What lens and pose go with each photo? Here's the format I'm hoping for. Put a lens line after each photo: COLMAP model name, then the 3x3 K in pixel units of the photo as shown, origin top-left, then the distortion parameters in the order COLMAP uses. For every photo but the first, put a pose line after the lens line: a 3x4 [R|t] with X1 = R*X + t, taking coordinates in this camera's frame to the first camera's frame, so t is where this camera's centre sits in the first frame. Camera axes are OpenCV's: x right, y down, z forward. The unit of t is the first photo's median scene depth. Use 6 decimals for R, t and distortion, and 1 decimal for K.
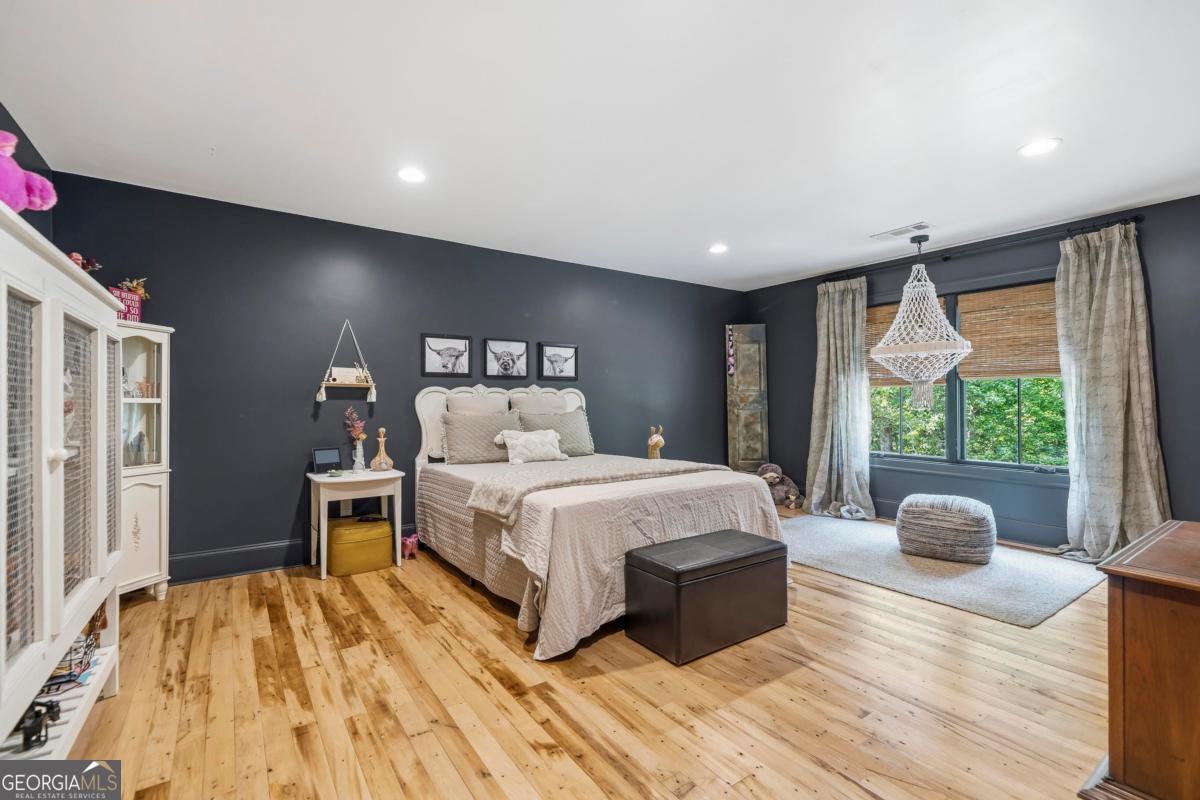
lens RADIAL K [[525.1, 0, 596.6], [0, 525.1, 397.3], [0, 0, 1]] dist [0.003732, 0.000094]
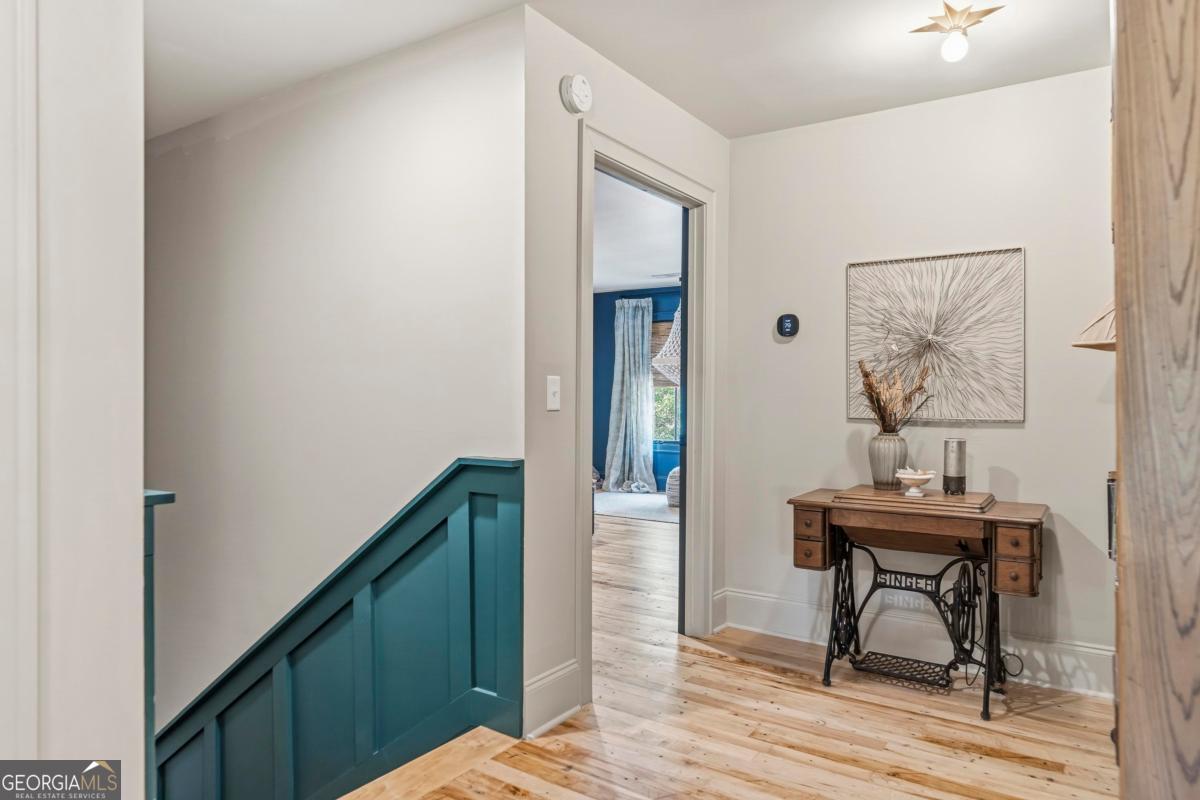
lens RADIAL K [[752.2, 0, 599.1], [0, 752.2, 397.6], [0, 0, 1]] dist [-0.000545, -0.000002]
pose [[0.928242, 0.002711, 0.371966, -0.257206], [-0.009201, 0.999835, 0.015674, -0.020714], [-0.371862, -0.017972, 0.928114, -0.592534]]
